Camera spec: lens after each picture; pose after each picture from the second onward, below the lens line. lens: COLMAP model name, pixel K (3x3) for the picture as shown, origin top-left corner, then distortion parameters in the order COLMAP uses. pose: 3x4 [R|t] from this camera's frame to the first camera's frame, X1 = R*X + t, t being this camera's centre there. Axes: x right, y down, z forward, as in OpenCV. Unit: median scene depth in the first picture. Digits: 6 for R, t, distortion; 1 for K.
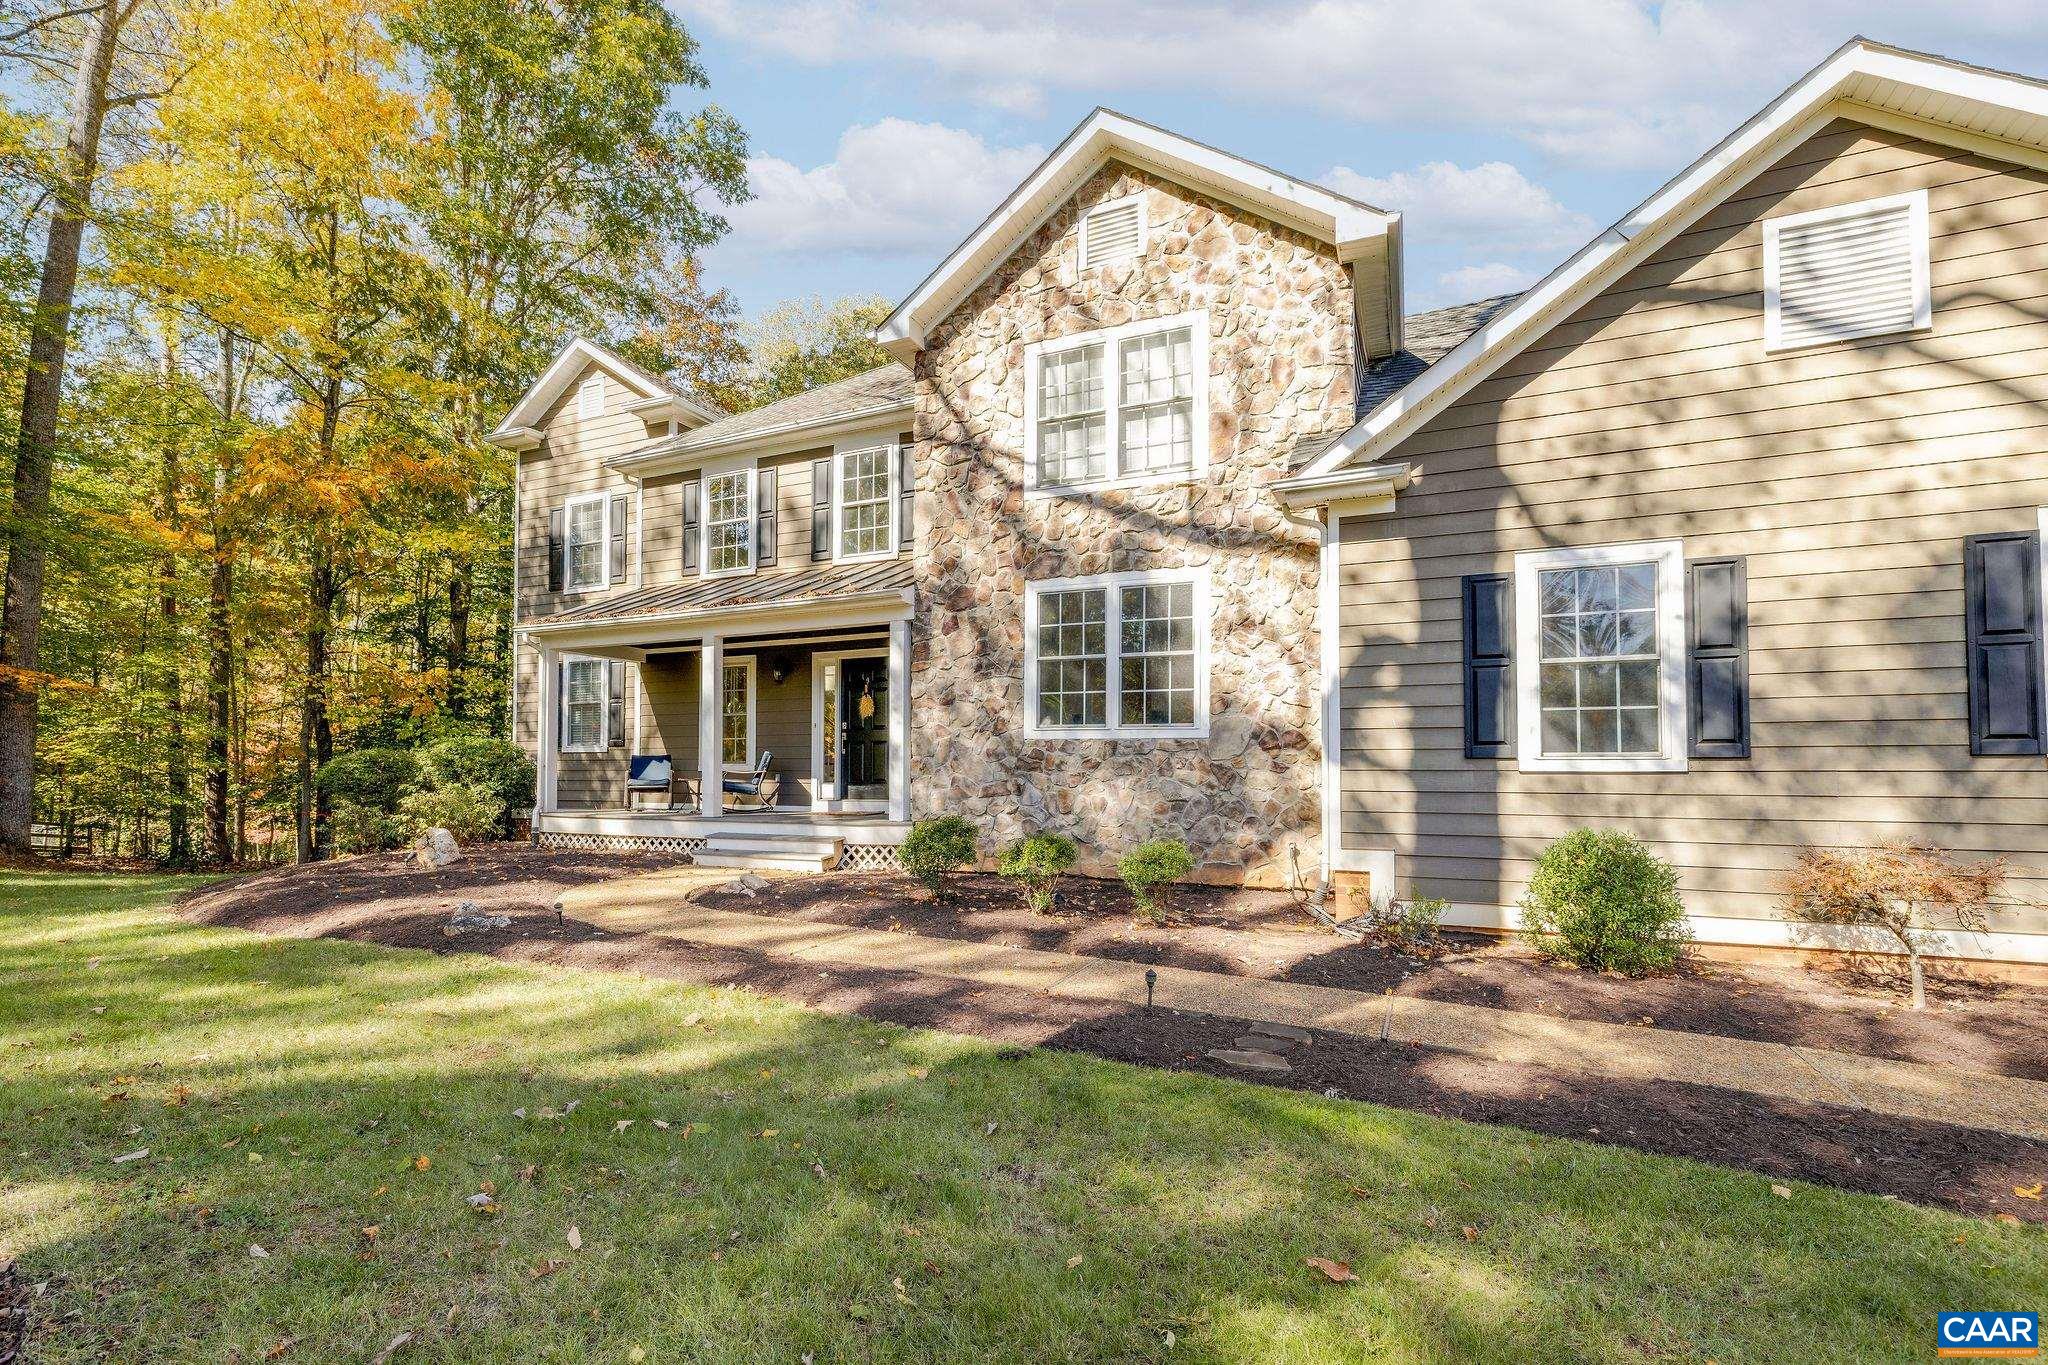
lens RADIAL K [[977.1, 0, 976.6], [0, 977.1, 755.8], [0, 0, 1]] dist [-0.021118, -0.001329]
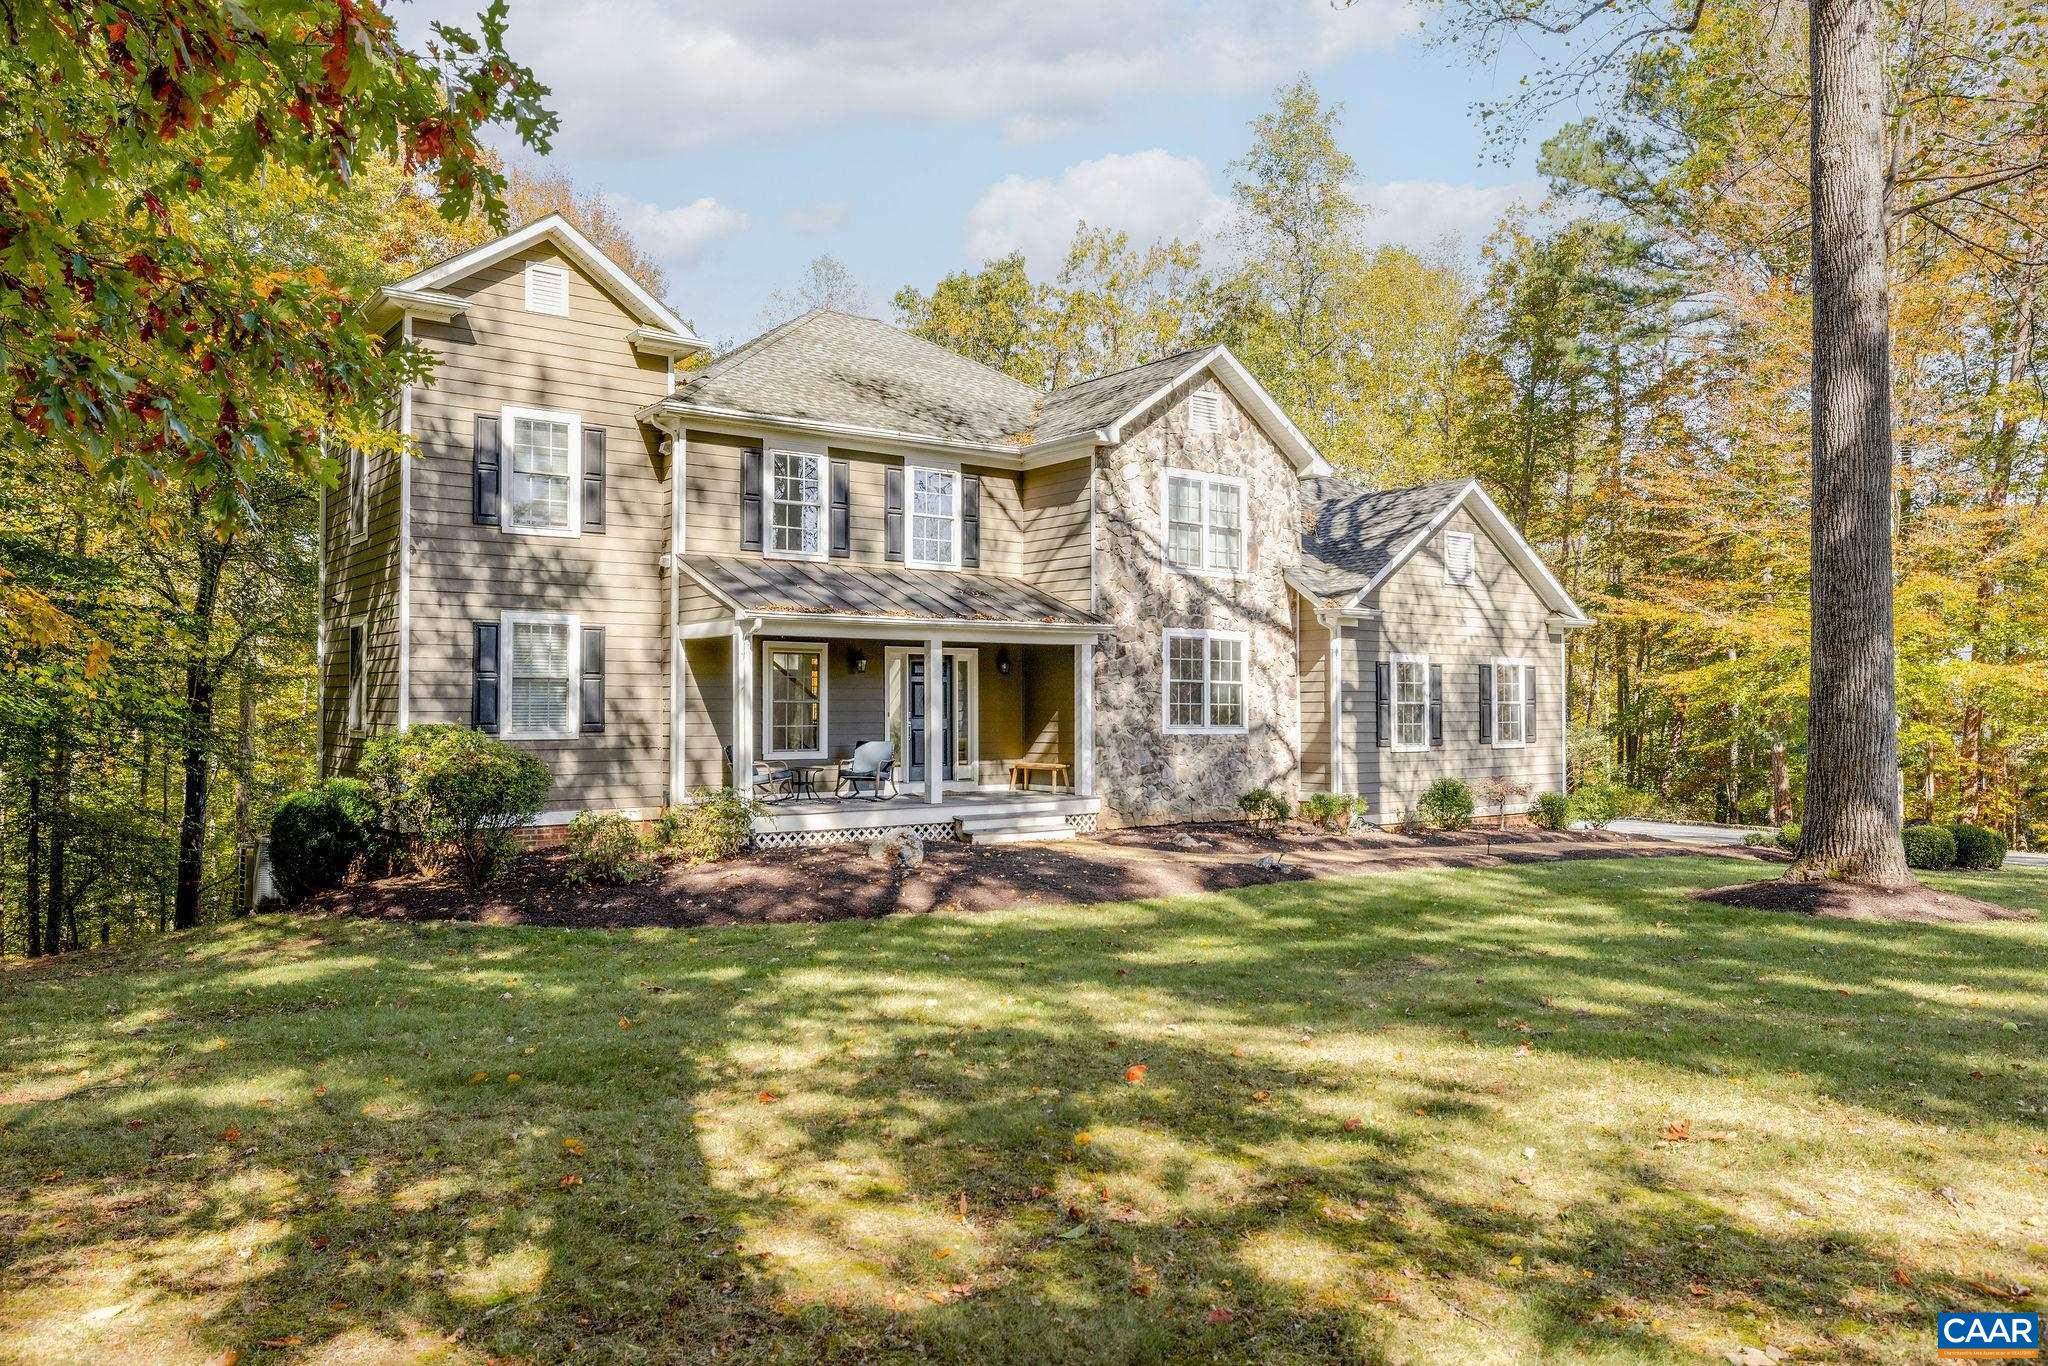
lens RADIAL K [[1300.3, 0, 1042.2], [0, 1300.3, 689.3], [0, 0, 1]] dist [-0.044293, -0.000703]
pose [[0.456499, 0.011649, 0.889648, -1.587363], [-0.017085, 0.999845, -0.004325, -0.065296], [-0.889560, -0.013225, 0.456627, 0.231595]]
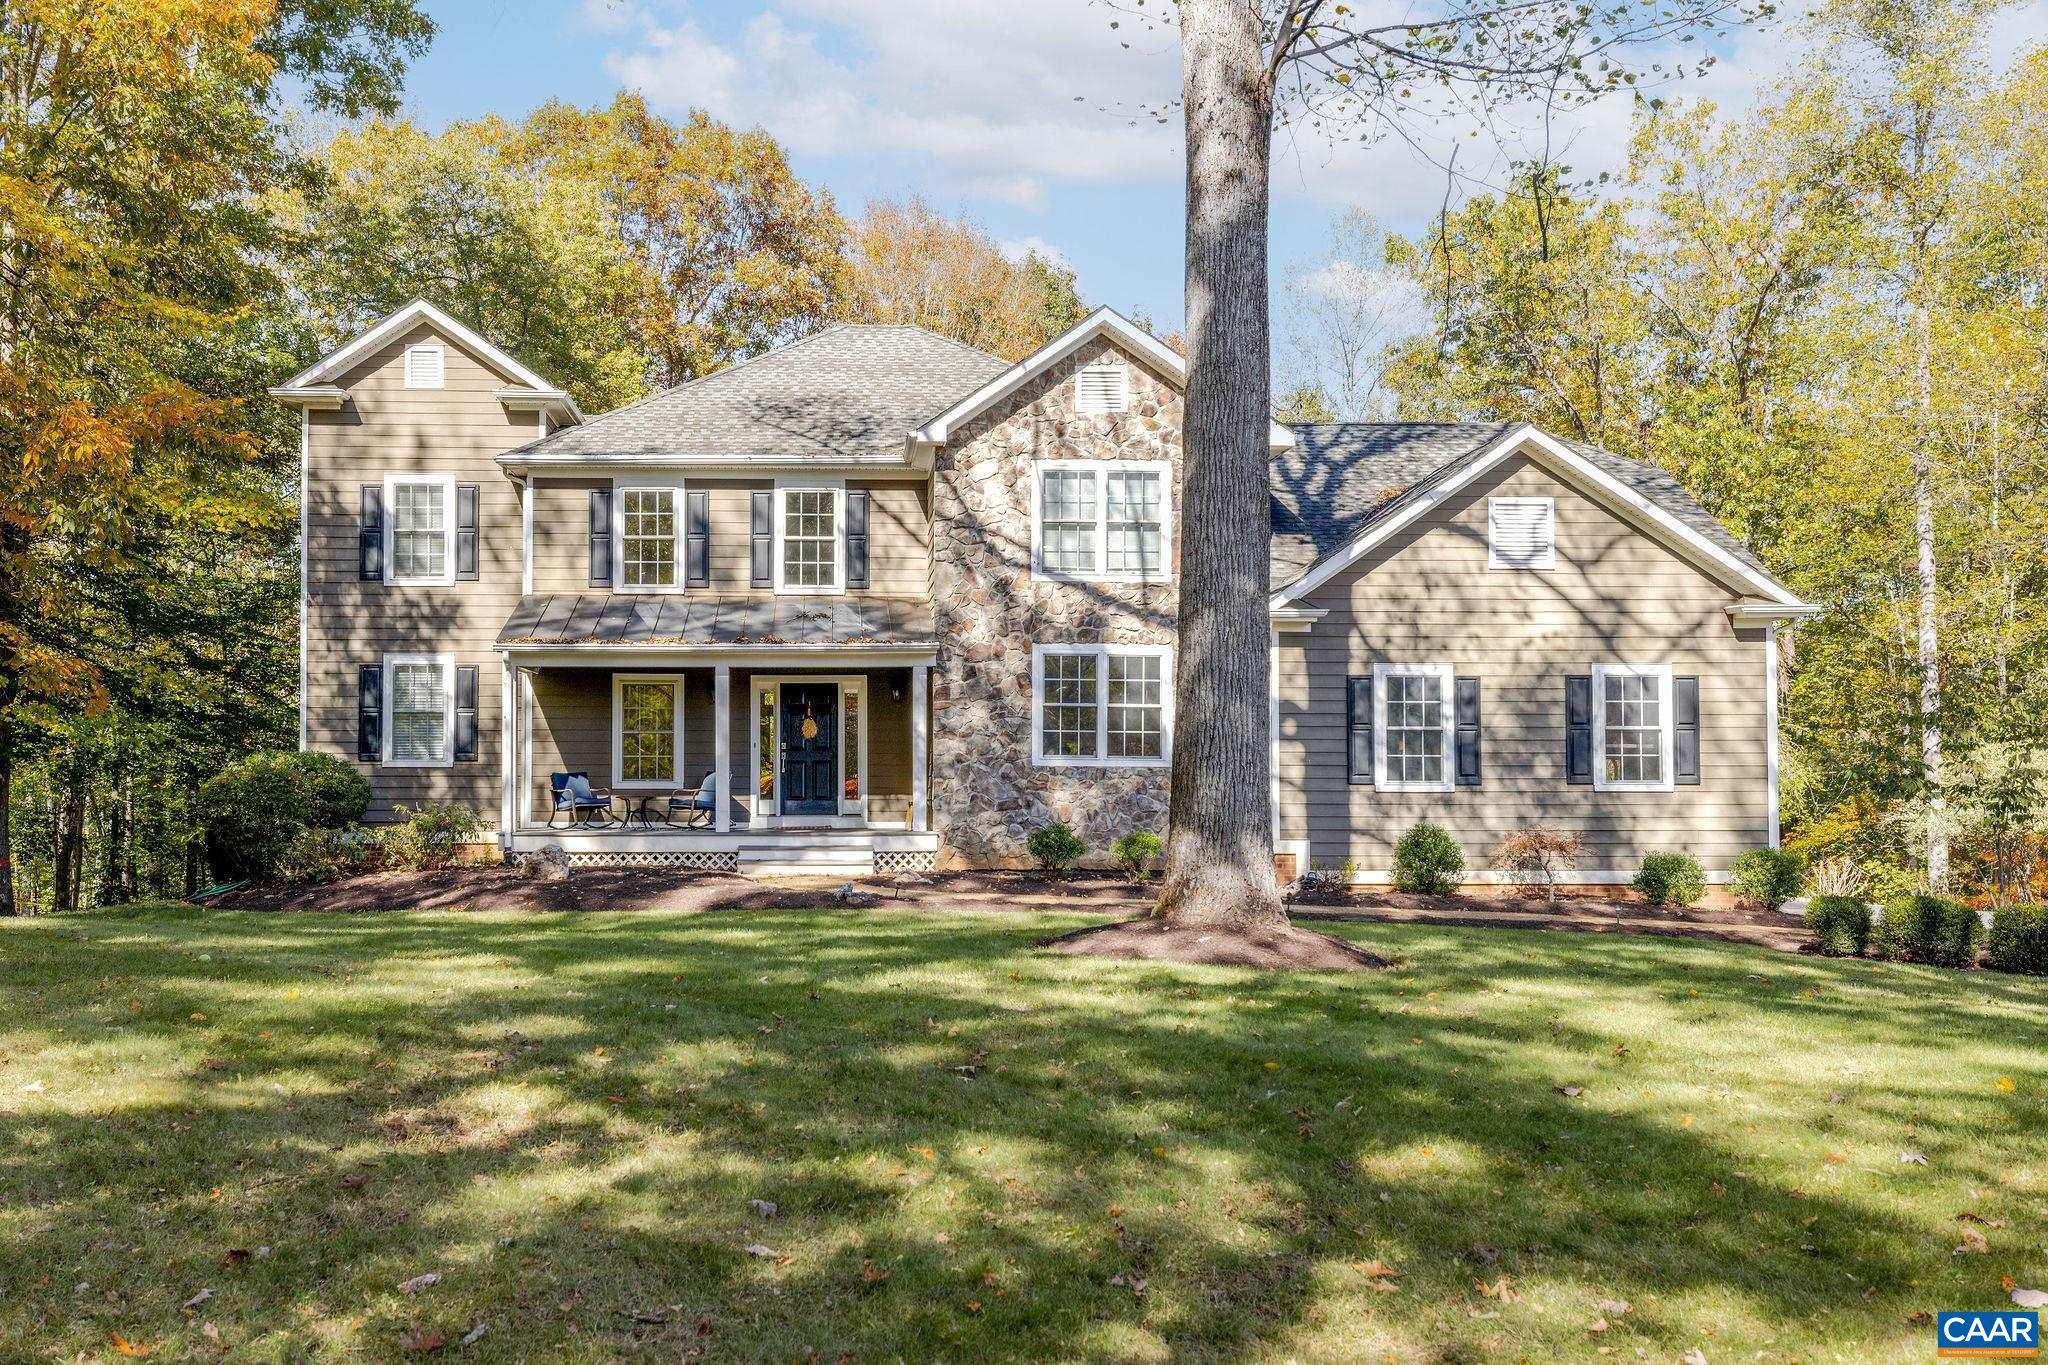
lens RADIAL K [[1646.2, 0, 1002.0], [0, 1646.2, 704.7], [0, 0, 1]] dist [0.013499, 0.003386]
pose [[0.869128, 0.017593, 0.494274, -0.946151], [-0.008054, 0.999738, -0.021422, -0.044797], [-0.494521, 0.014637, 0.869042, -0.780900]]
